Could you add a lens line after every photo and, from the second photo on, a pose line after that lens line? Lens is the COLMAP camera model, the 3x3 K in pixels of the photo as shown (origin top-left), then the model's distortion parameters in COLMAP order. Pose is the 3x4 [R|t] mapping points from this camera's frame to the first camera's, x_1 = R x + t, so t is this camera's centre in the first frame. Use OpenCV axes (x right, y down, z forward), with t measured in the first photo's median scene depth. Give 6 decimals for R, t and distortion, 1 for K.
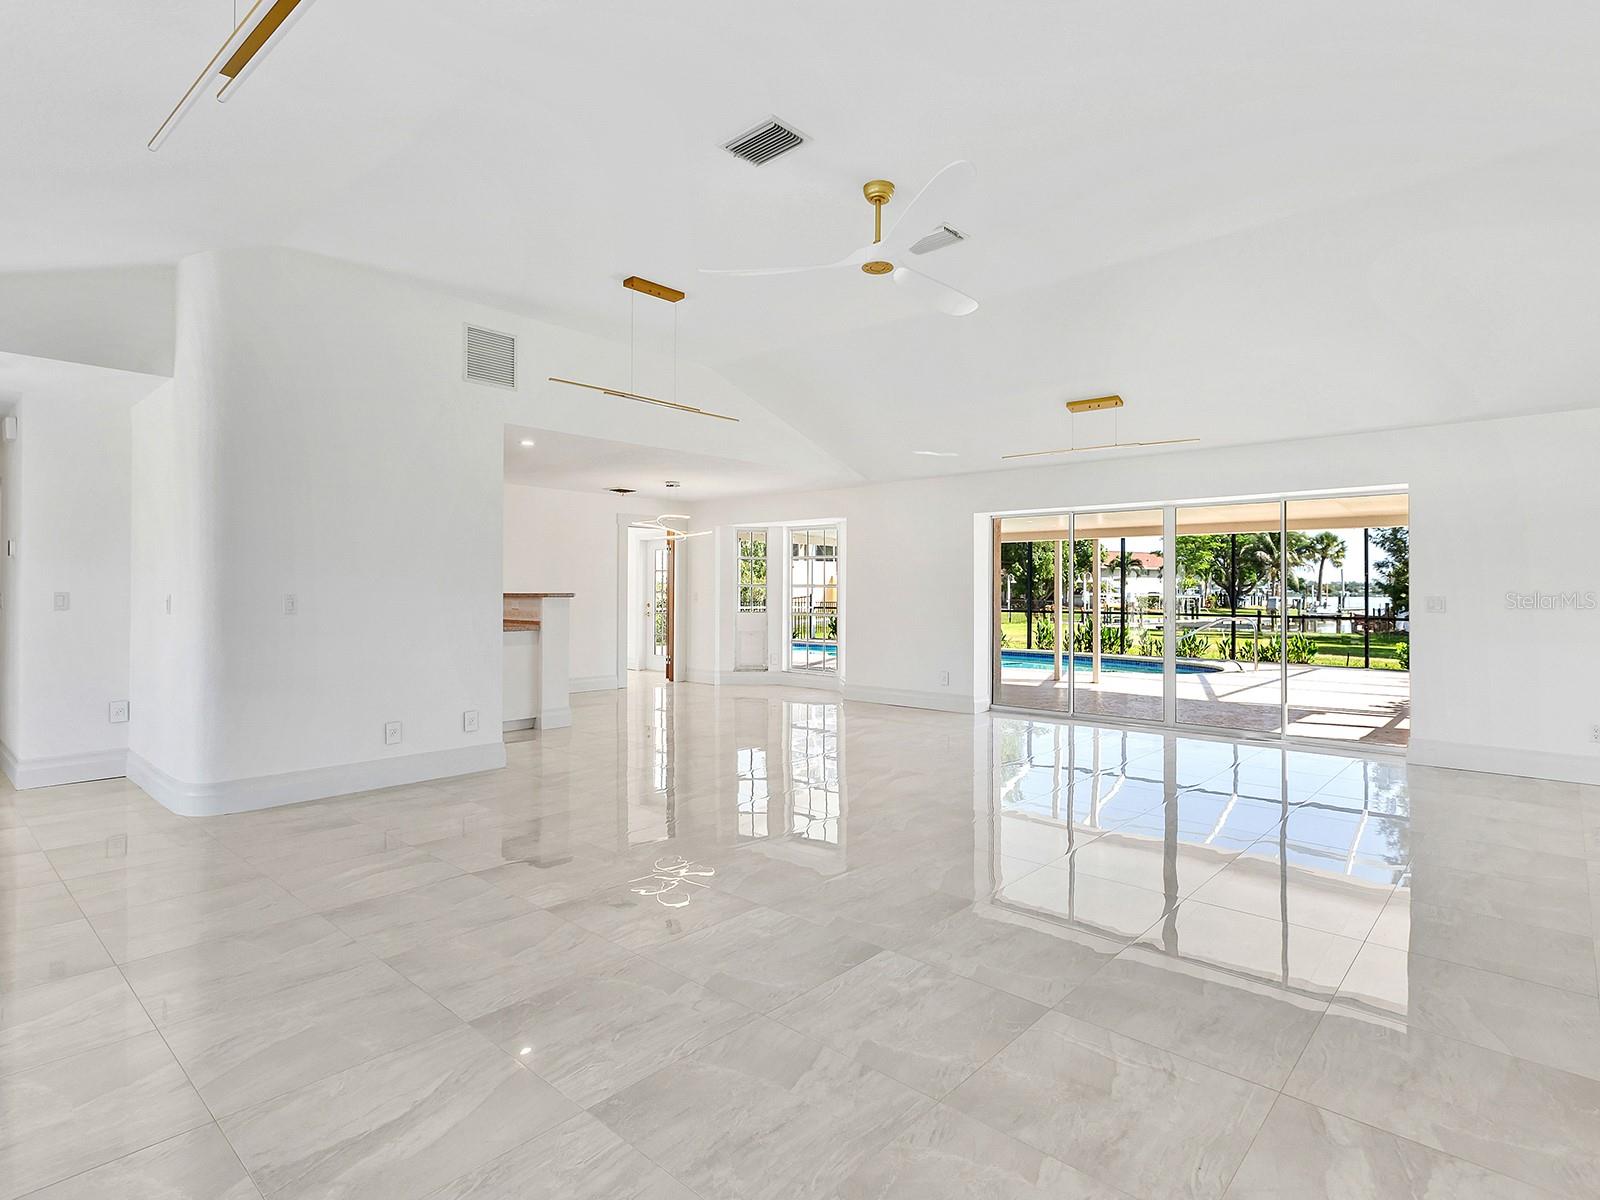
lens RADIAL K [[821.9, 0, 803.3], [0, 821.9, 593.9], [0, 0, 1]] dist [0.002935, 0.000669]
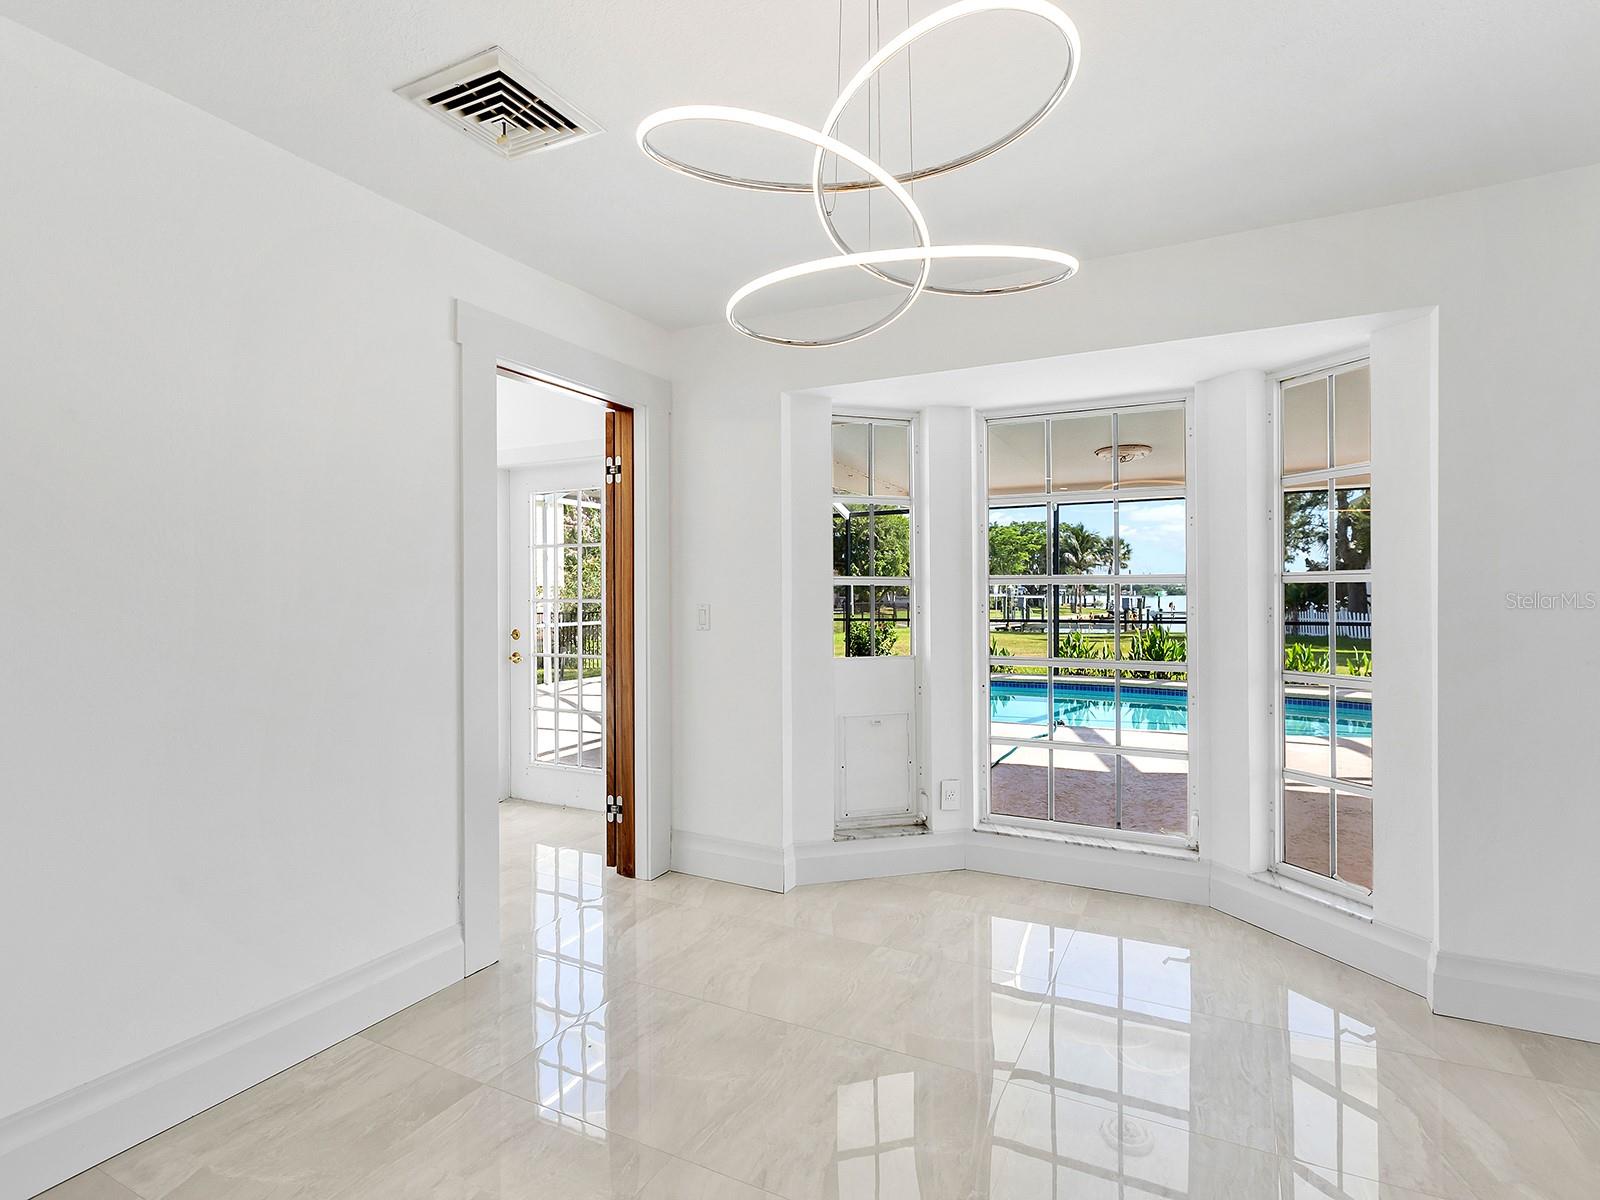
lens RADIAL K [[813.6, 0, 799.9], [0, 813.6, 598.8], [0, 0, 1]] dist [0.001436, -0.000794]
pose [[0.960509, -0.005591, 0.278193, -0.133179], [0.004752, 0.999982, 0.003690, -0.001783], [-0.278209, -0.002223, 0.960518, 0.495385]]
